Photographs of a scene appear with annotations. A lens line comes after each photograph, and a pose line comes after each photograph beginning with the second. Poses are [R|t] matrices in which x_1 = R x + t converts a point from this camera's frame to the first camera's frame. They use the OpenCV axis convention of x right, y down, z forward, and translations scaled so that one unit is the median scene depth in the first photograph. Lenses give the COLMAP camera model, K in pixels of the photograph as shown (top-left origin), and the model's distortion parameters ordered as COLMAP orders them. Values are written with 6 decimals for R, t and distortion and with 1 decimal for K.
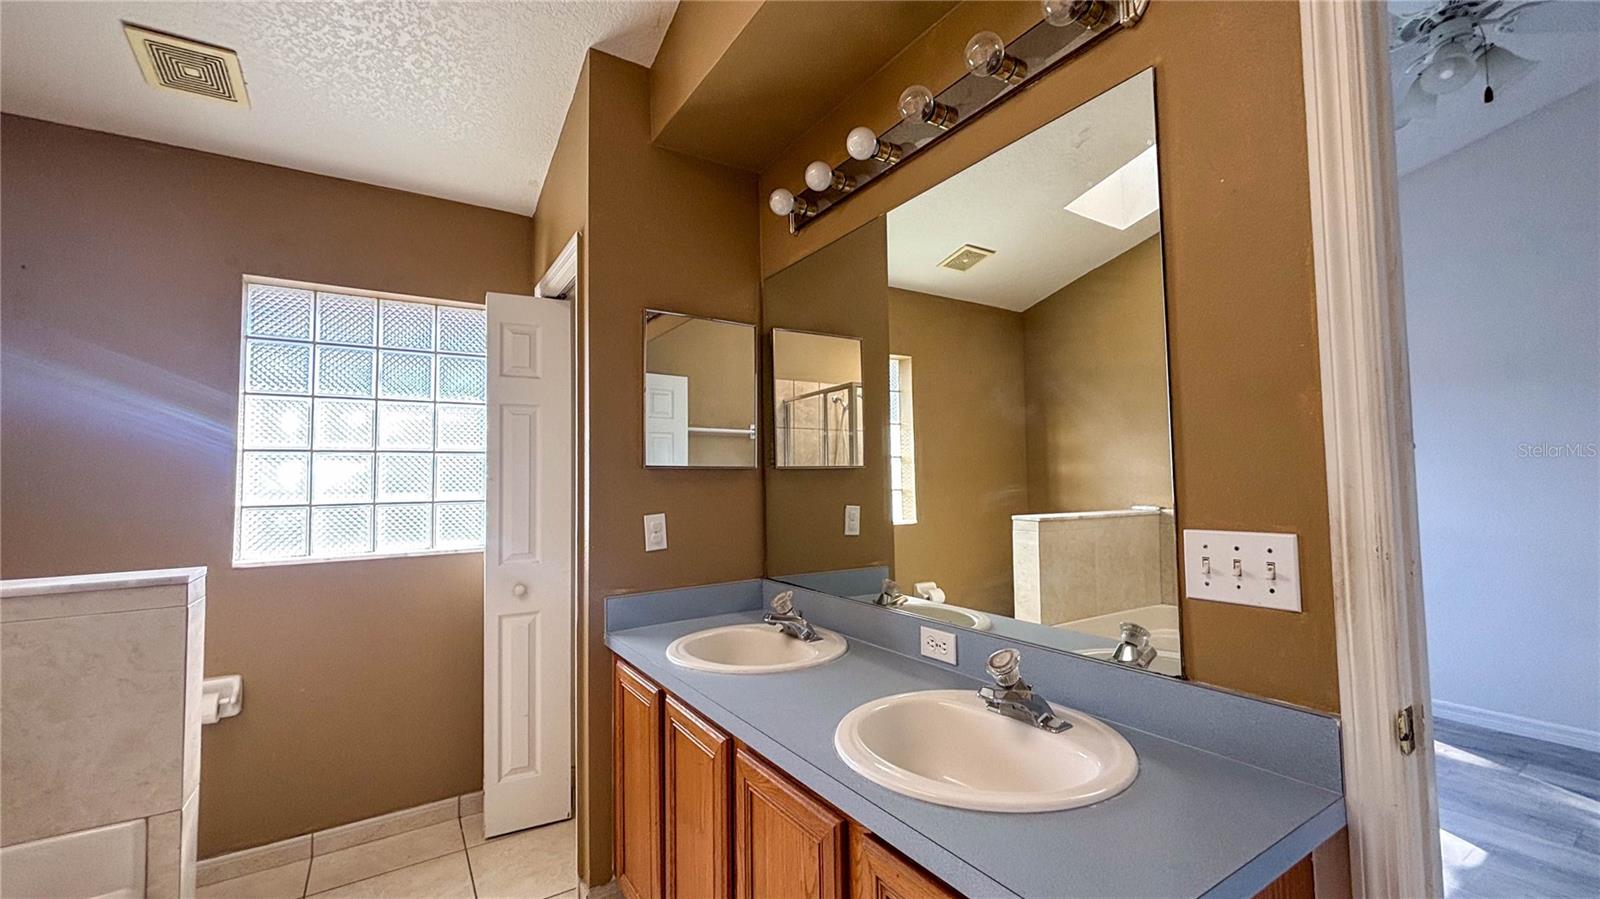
lens RADIAL K [[650.0, 0, 803.5], [0, 650.0, 446.5], [0, 0, 1]] dist [0.000648, 0.000353]
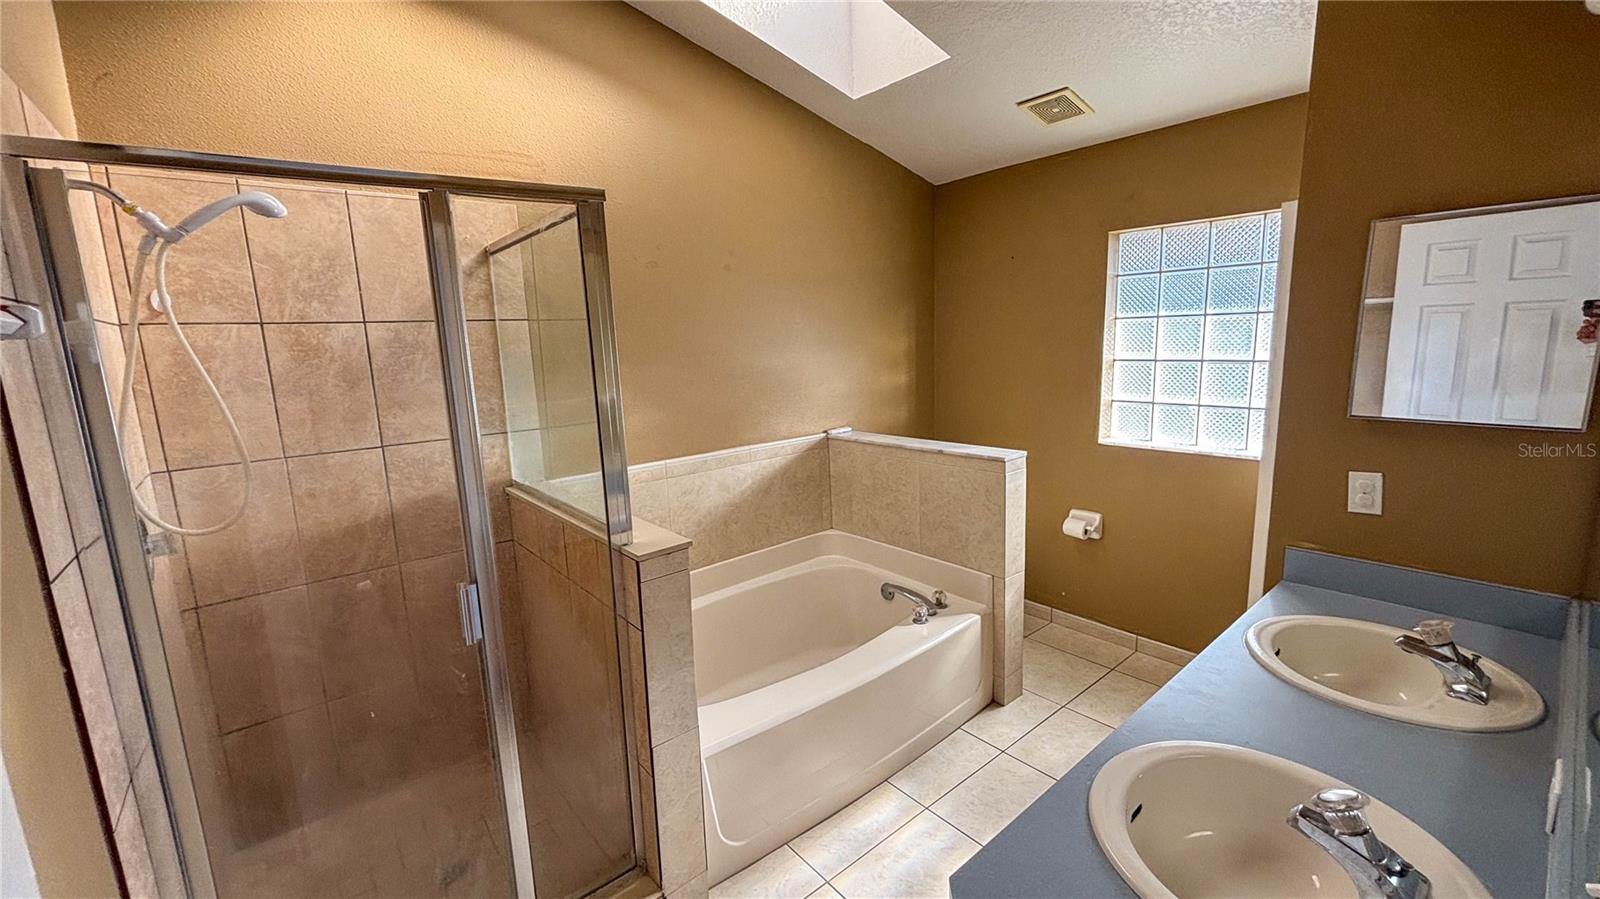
lens RADIAL K [[650.0, 0, 804.3], [0, 650.0, 446.8], [0, 0, 1]] dist [0.000648, 0.000353]
pose [[0.119640, 0.182403, -0.975918, 0.503345], [0.087647, 0.977200, 0.193387, -0.155614], [0.988941, -0.108673, 0.100925, 0.195941]]
